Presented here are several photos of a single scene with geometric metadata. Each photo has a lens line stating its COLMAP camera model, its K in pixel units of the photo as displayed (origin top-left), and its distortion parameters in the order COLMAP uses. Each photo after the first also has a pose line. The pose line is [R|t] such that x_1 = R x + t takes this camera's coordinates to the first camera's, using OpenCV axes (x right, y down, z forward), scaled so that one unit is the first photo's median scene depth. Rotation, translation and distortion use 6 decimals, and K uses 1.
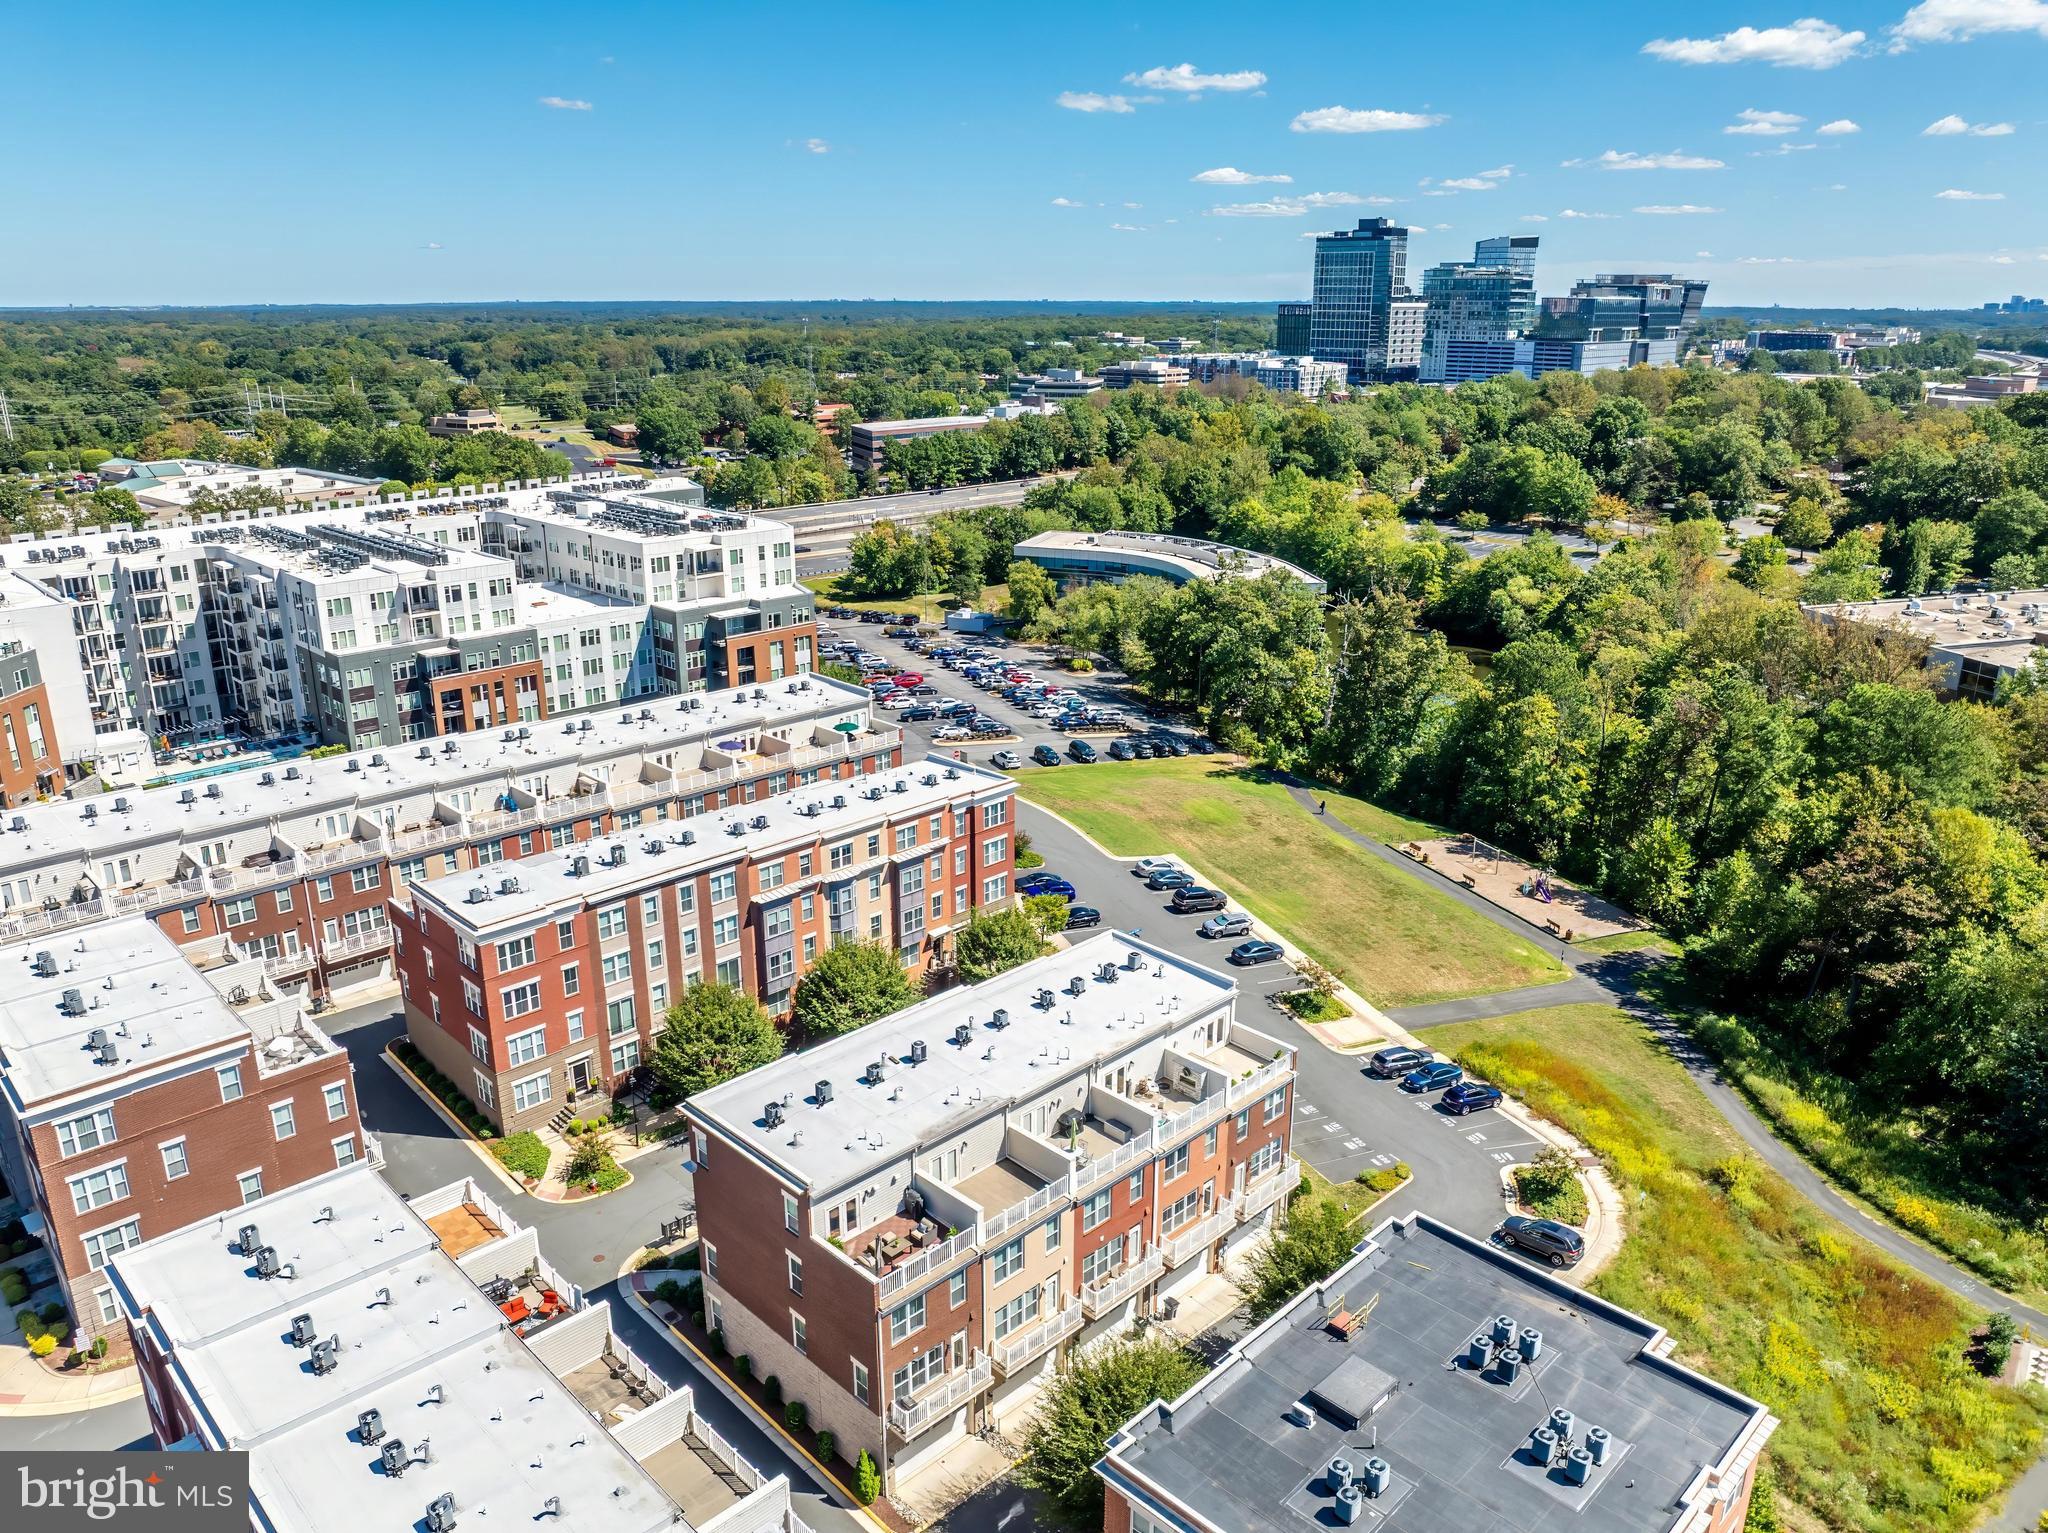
lens RADIAL K [[1451.0, 0, 1034.5], [0, 1451.0, 767.5], [0, 0, 1]] dist [-0.032095, -0.014638]
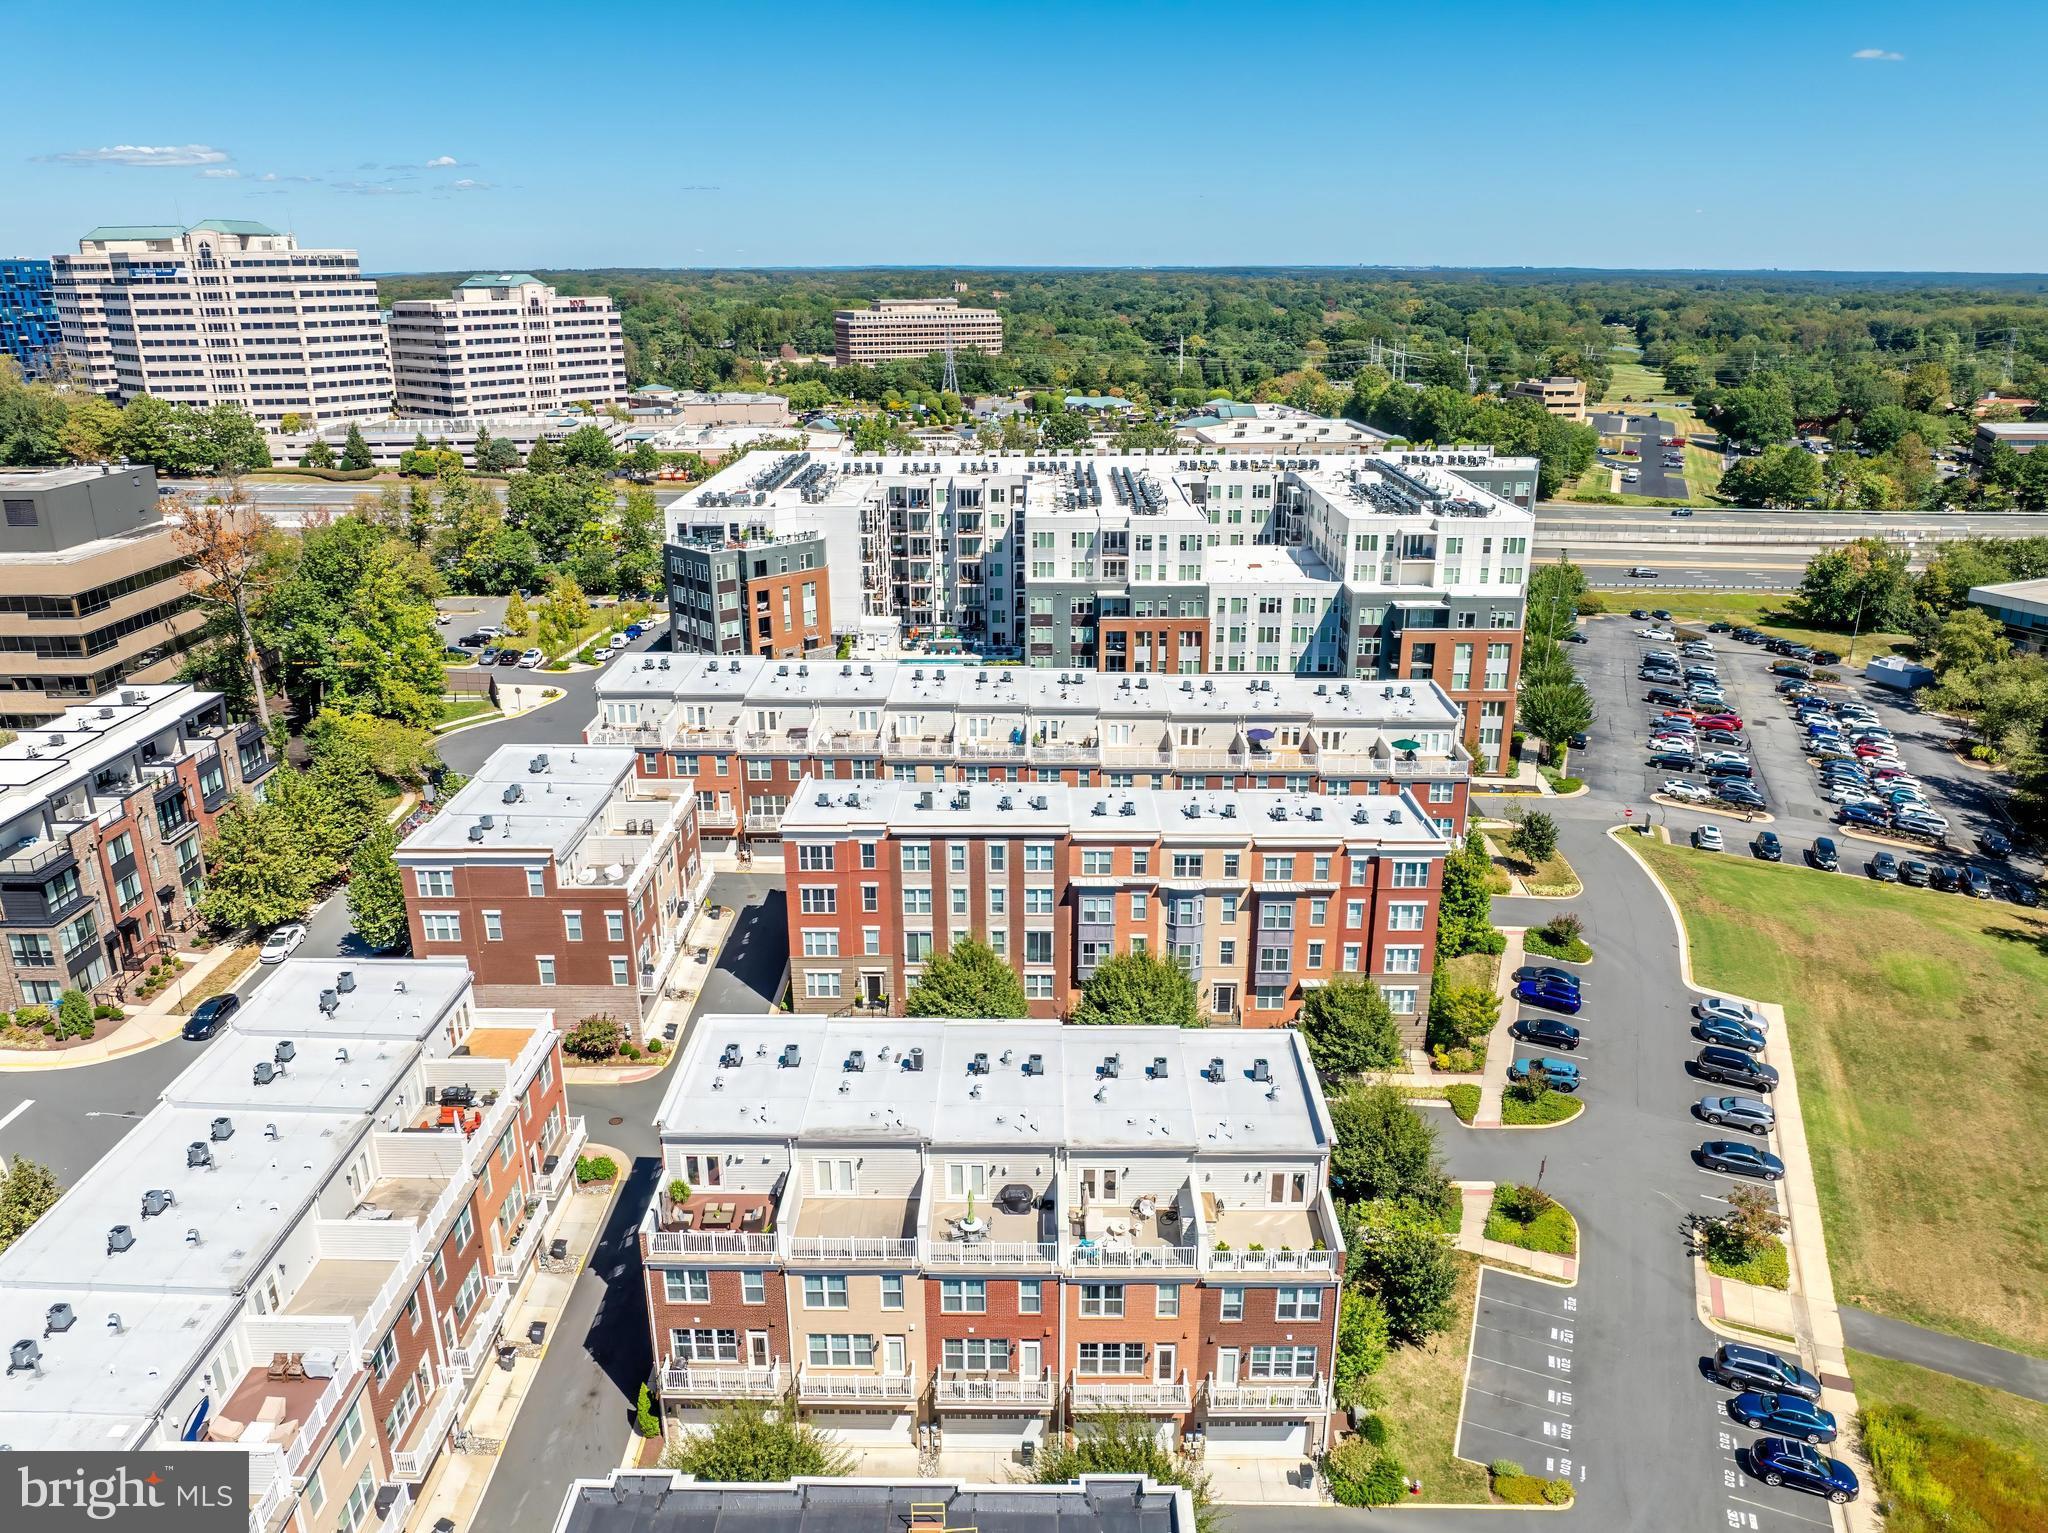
lens RADIAL K [[1451.0, 0, 1018.6], [0, 1451.0, 766.9], [0, 0, 1]] dist [-0.032095, -0.014638]
pose [[0.698815, 0.230369, -0.677191, 0.385065], [-0.215758, 0.970511, 0.107504, -0.072789], [0.681987, 0.070984, 0.727912, 0.229704]]
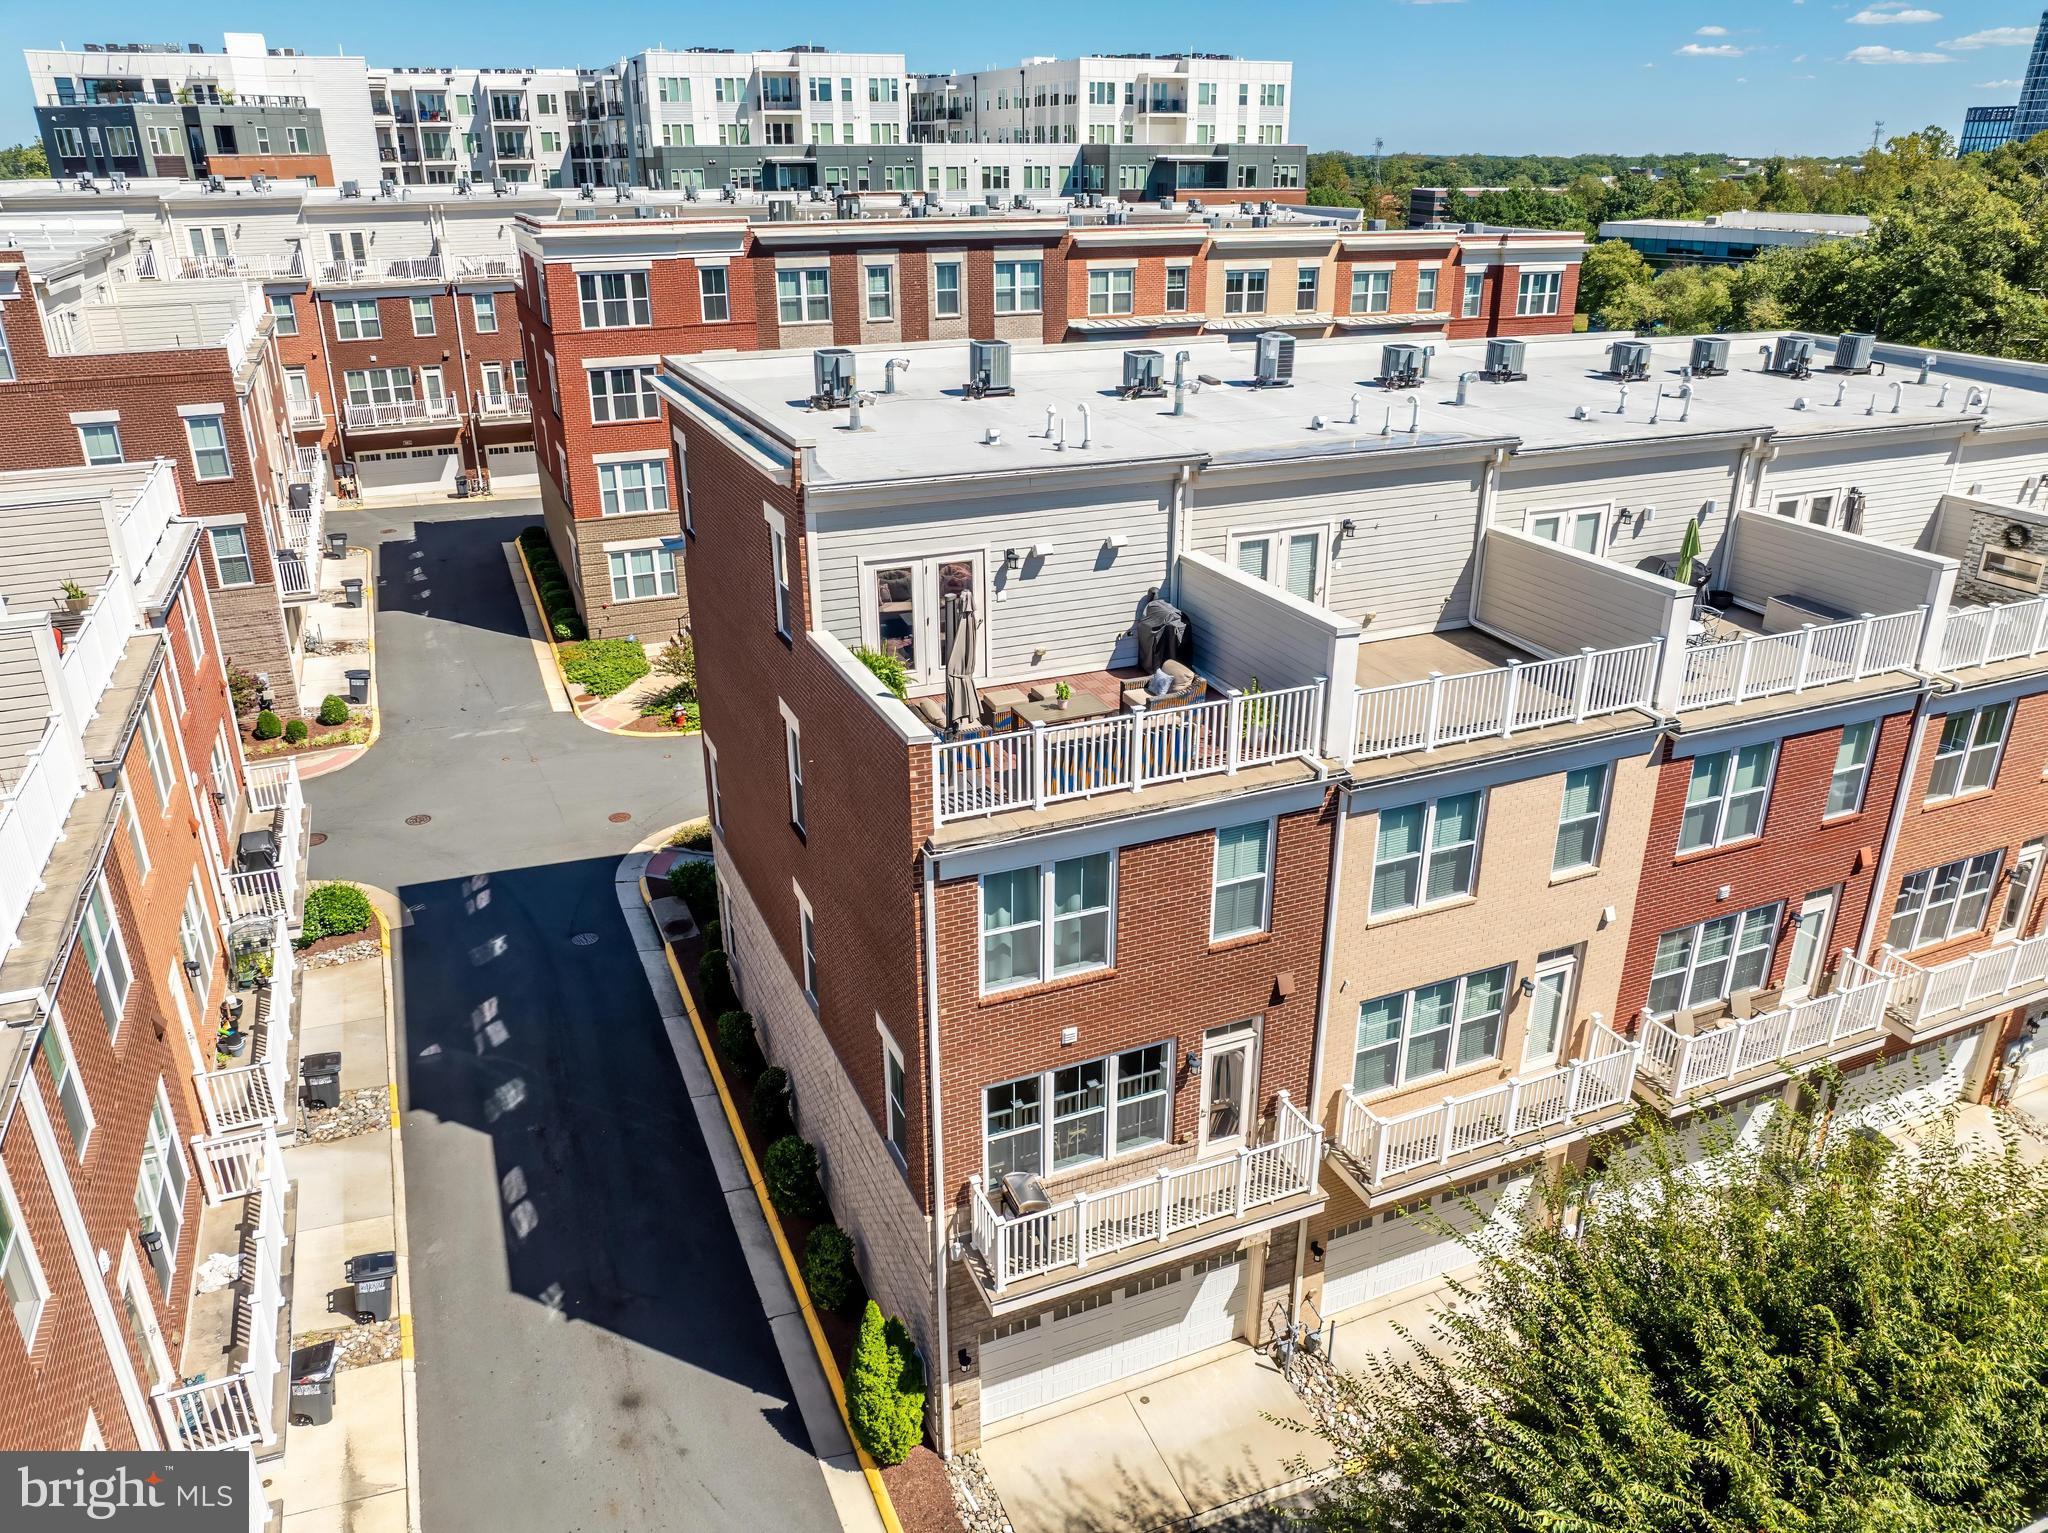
lens RADIAL K [[1451.0, 0, 1029.8], [0, 1451.0, 770.2], [0, 0, 1]] dist [-0.032095, -0.014638]
pose [[0.930657, 0.139254, -0.338358, 0.003522], [-0.108873, 0.988251, 0.107267, 0.183158], [0.349320, -0.062990, 0.934884, 0.413404]]
